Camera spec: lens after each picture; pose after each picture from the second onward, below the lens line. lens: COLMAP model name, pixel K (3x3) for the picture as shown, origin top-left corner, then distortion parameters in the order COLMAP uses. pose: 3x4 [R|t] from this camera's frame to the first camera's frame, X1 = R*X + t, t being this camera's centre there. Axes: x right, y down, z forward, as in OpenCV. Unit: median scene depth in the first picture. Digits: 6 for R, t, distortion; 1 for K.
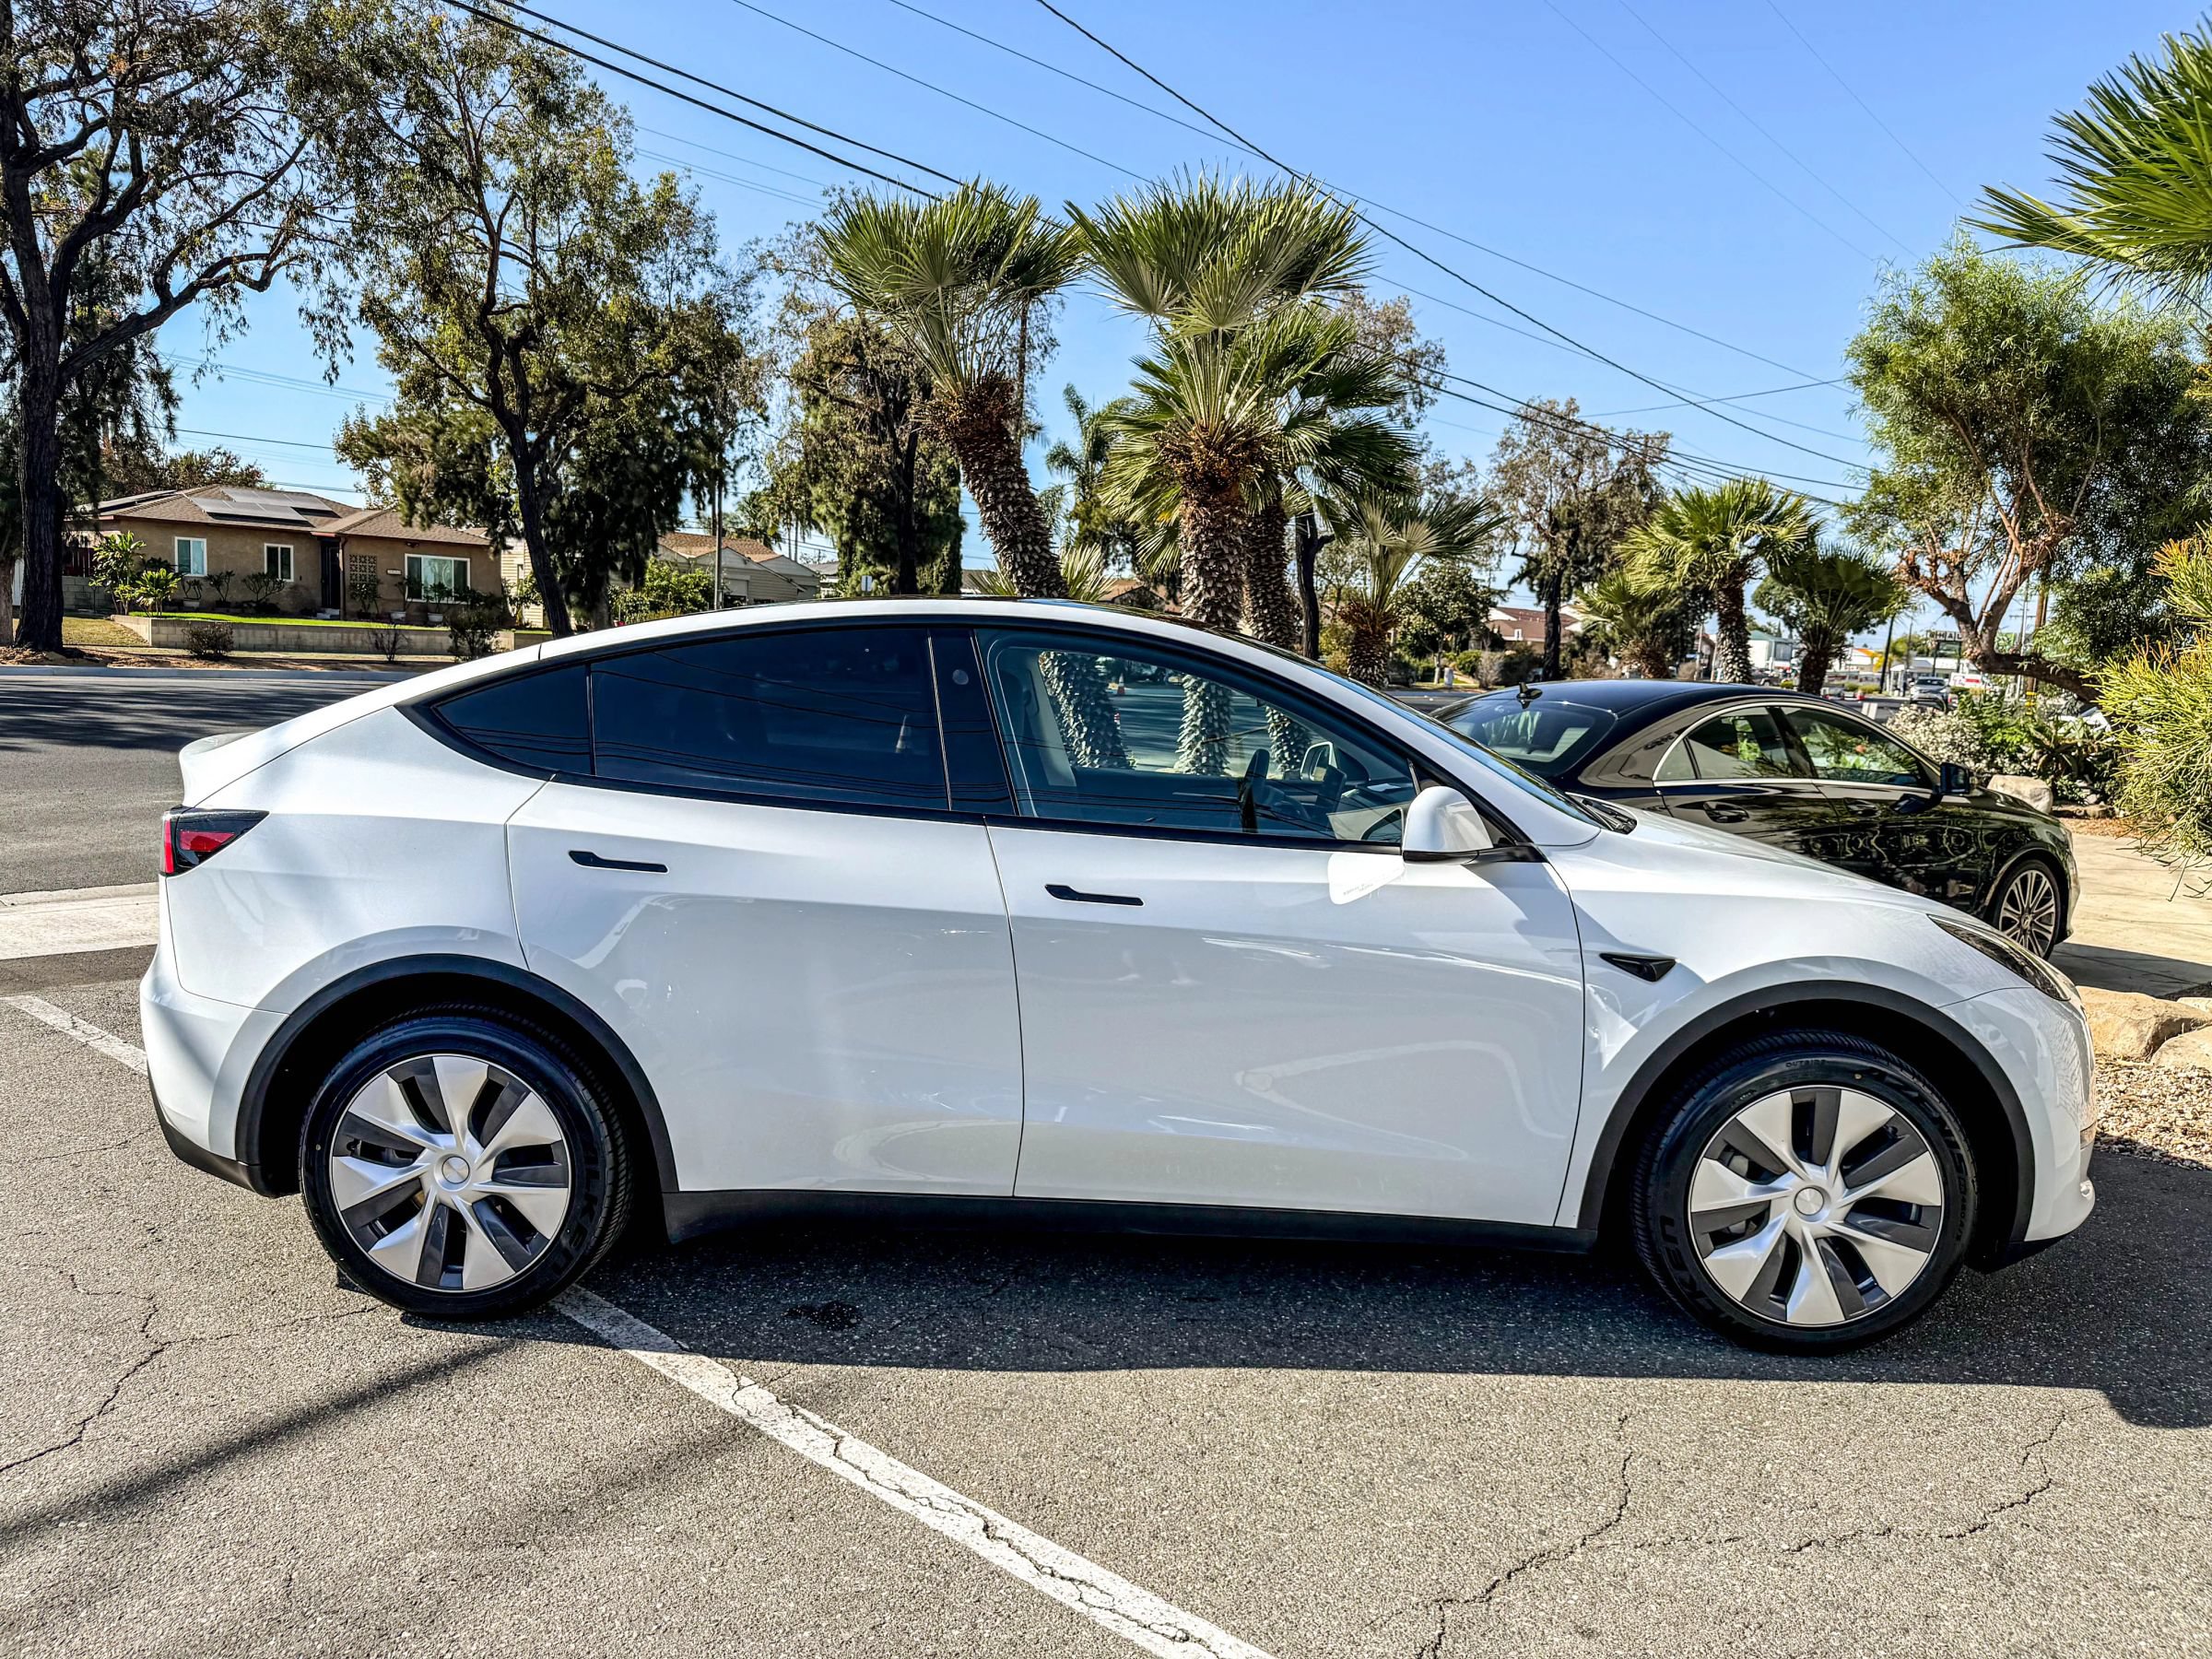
lens RADIAL K [[1557.8, 0, 1102.8], [0, 1557.8, 831.2], [0, 0, 1]] dist [0.016378, -0.029046]
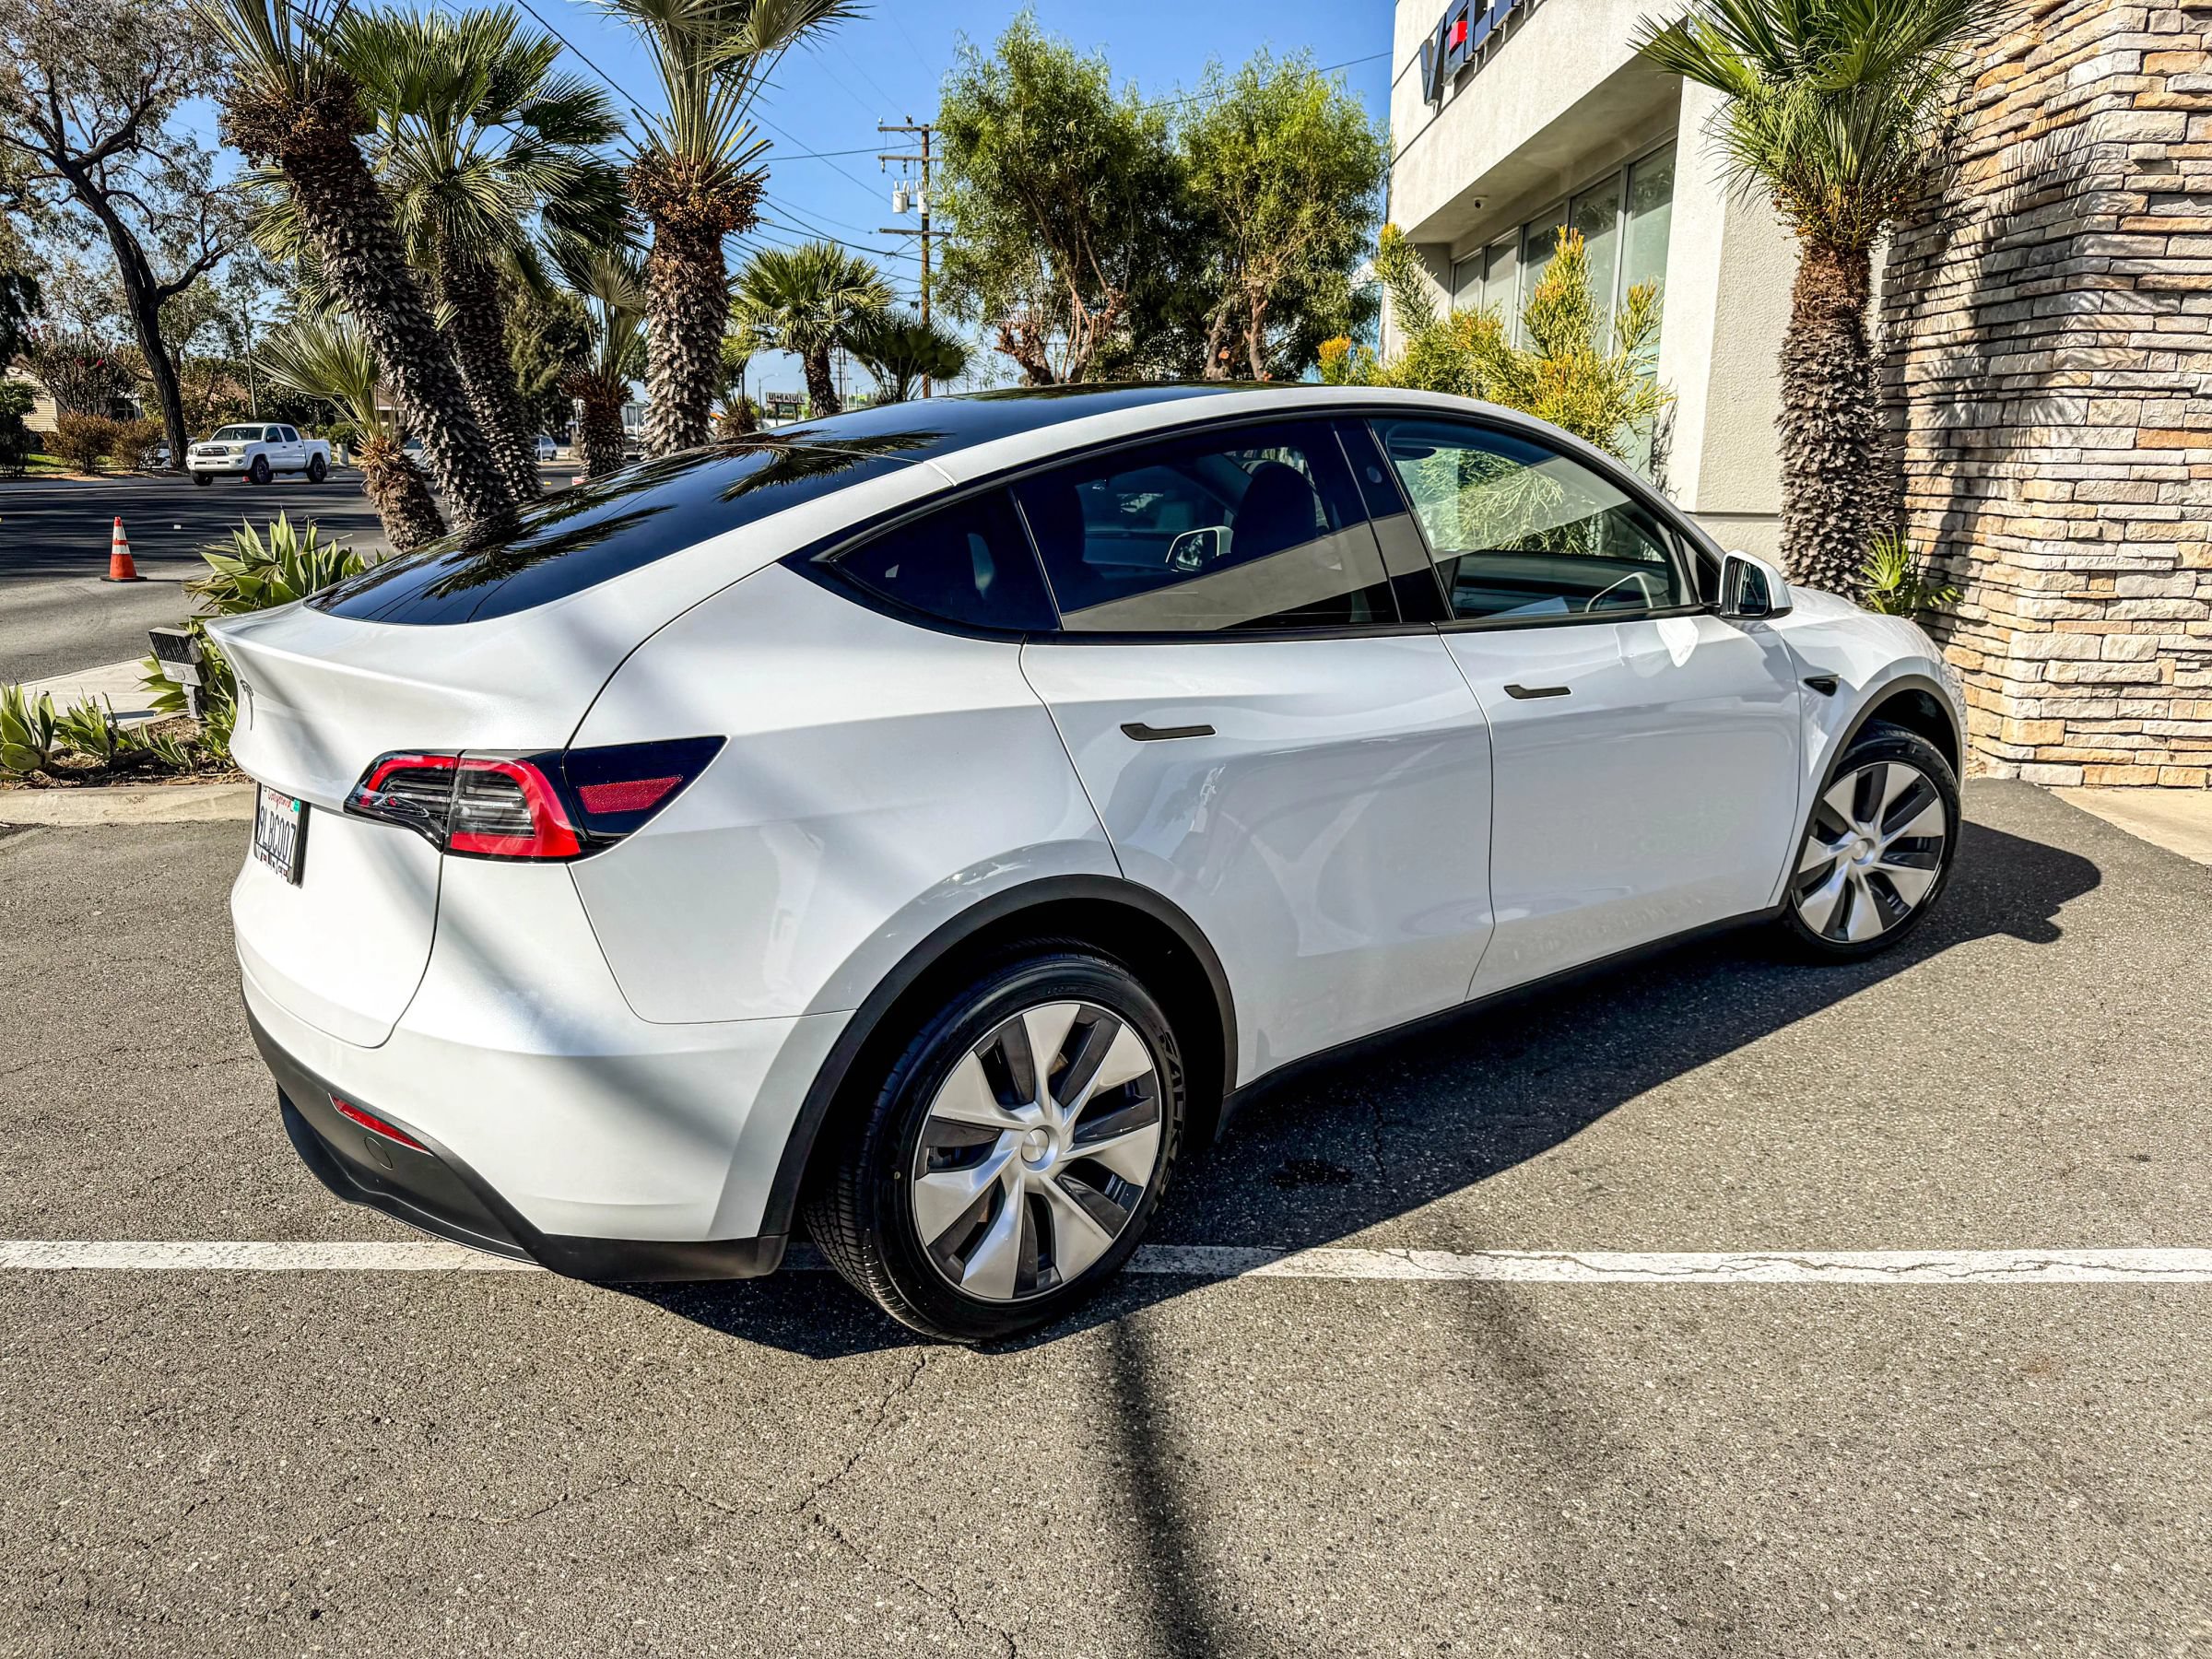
lens RADIAL K [[1557.8, 0, 1103.4], [0, 1557.8, 831.8], [0, 0, 1]] dist [0.016378, -0.029046]
pose [[0.766733, -0.190568, 0.613028, -0.314443], [0.099770, 0.978694, 0.179455, -0.027981], [-0.634166, -0.076432, 0.769410, 0.145823]]
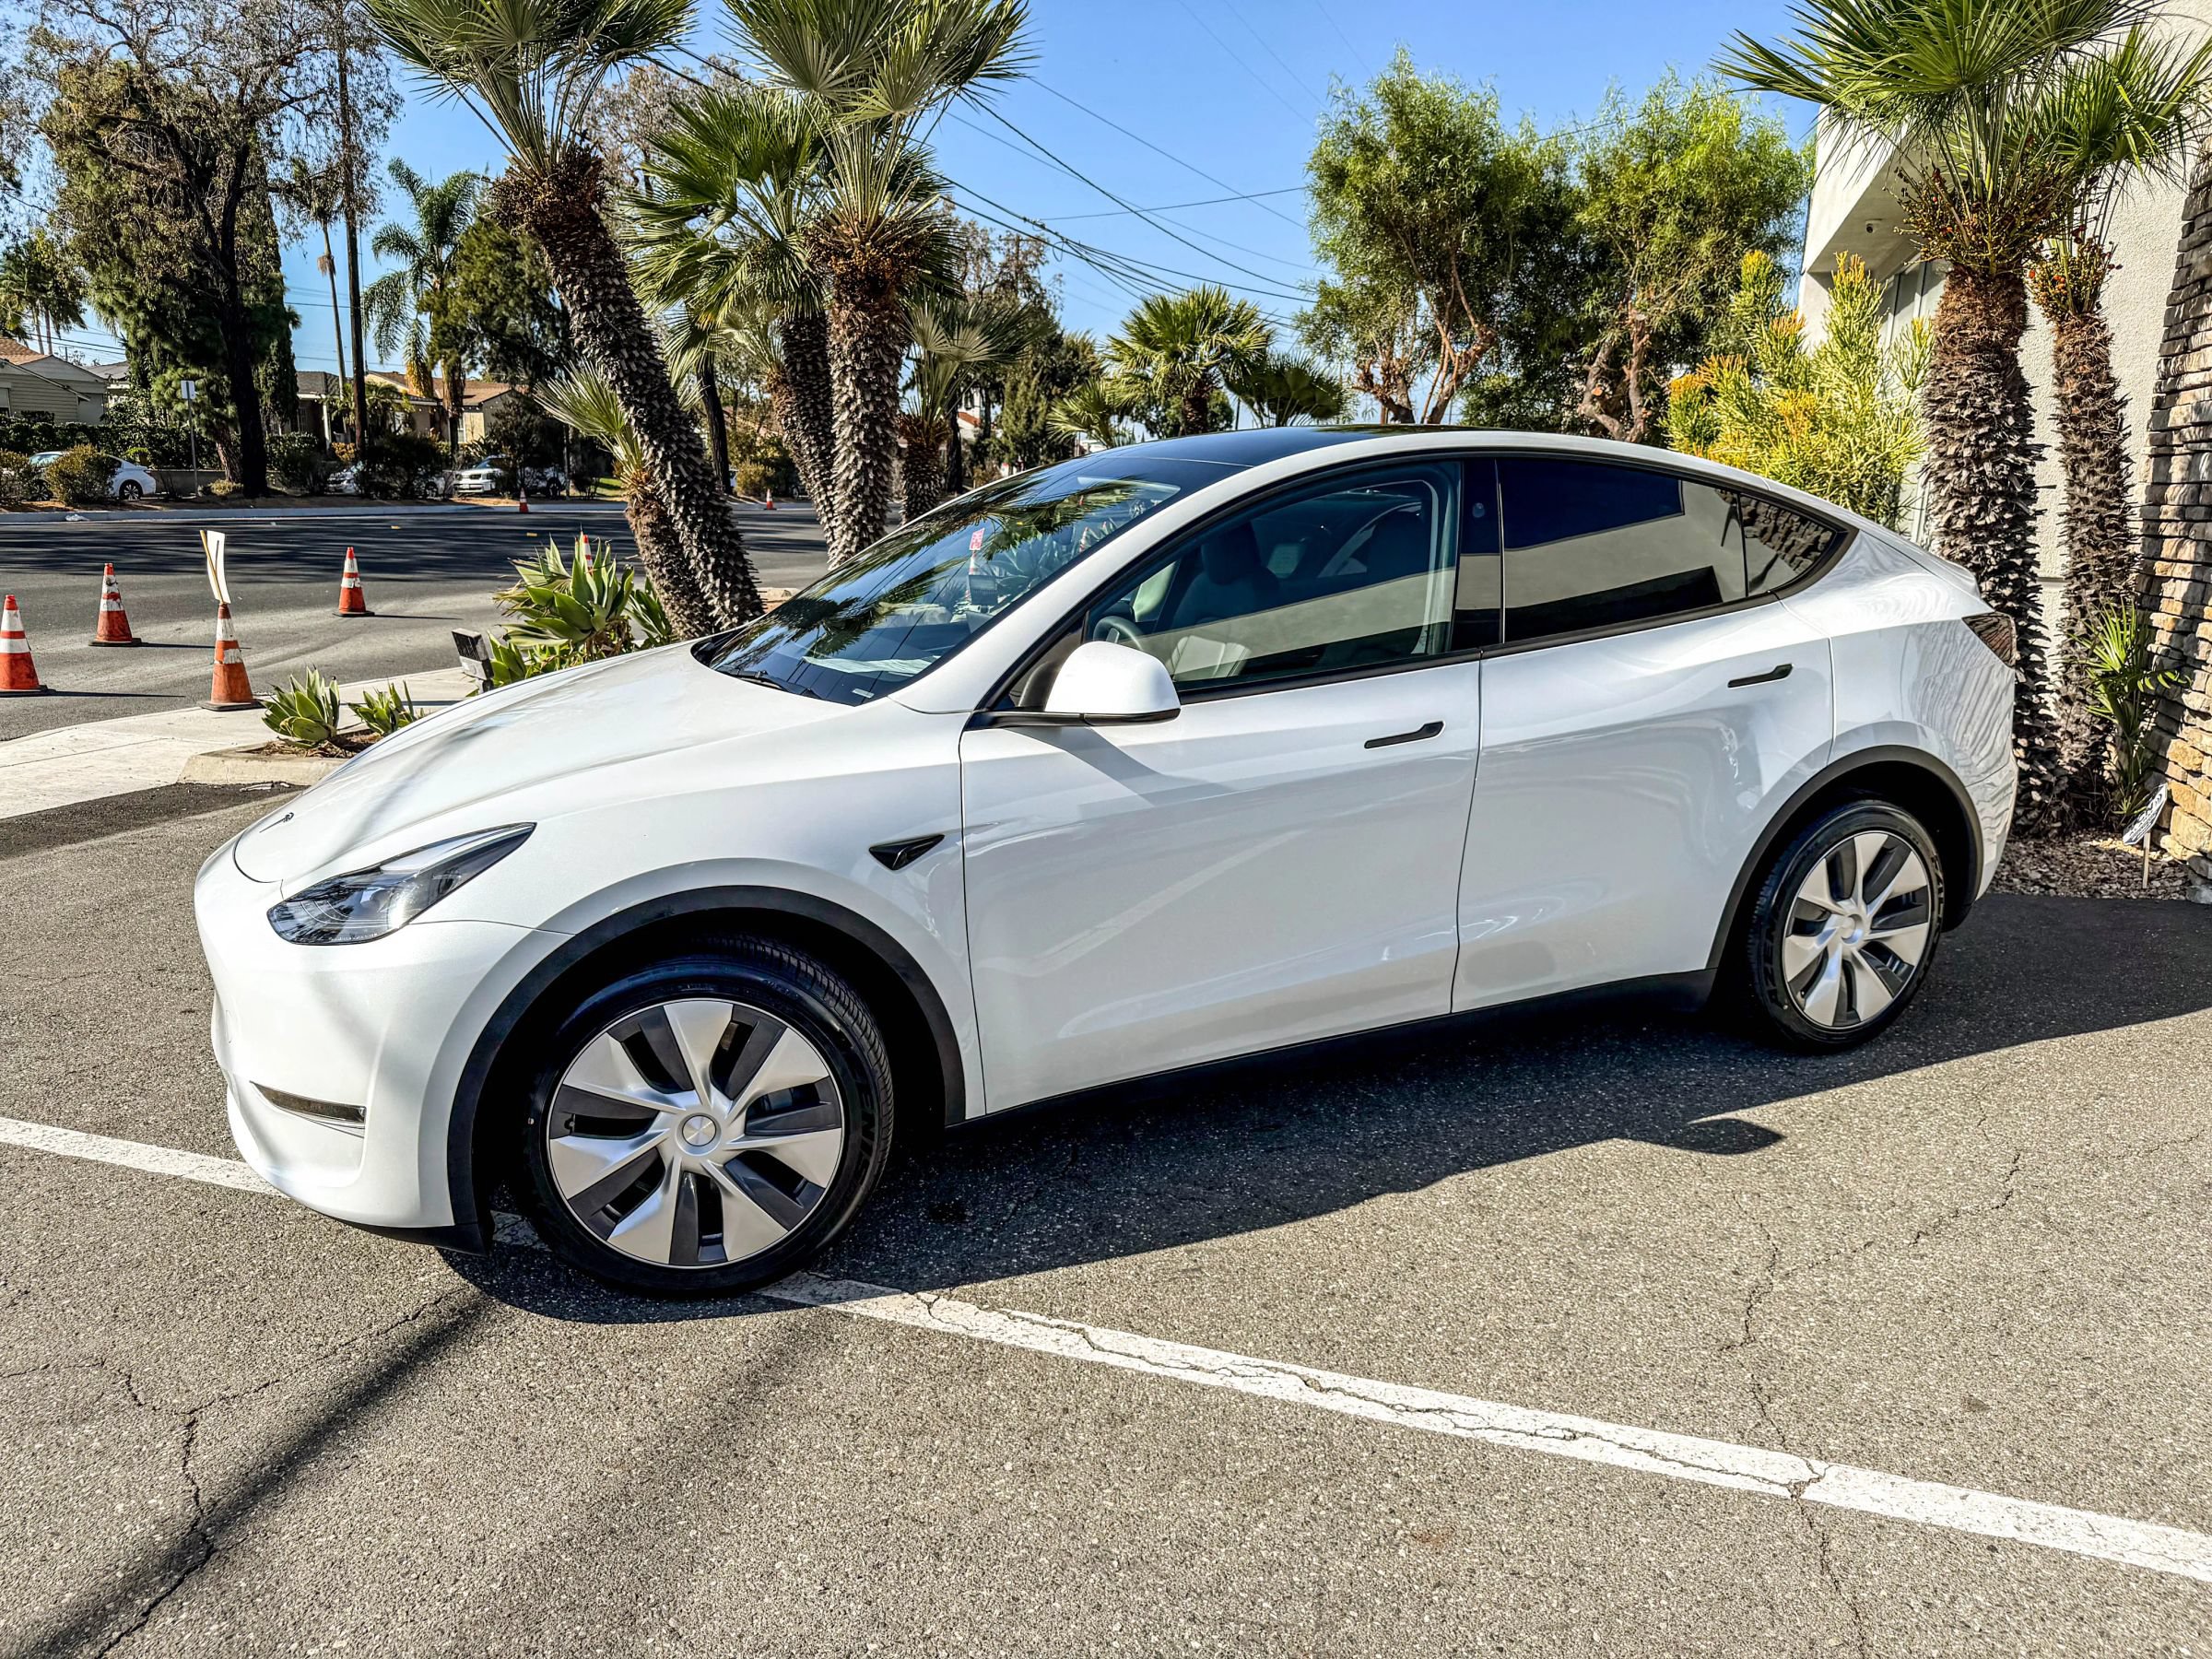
lens RADIAL K [[1557.8, 0, 1096.5], [0, 1557.8, 837.5], [0, 0, 1]] dist [0.016378, -0.029046]
pose [[0.927241, -0.107817, 0.358609, -0.155202], [0.062552, 0.988795, 0.135546, -0.013557], [-0.369205, -0.103252, 0.923595, 0.047083]]
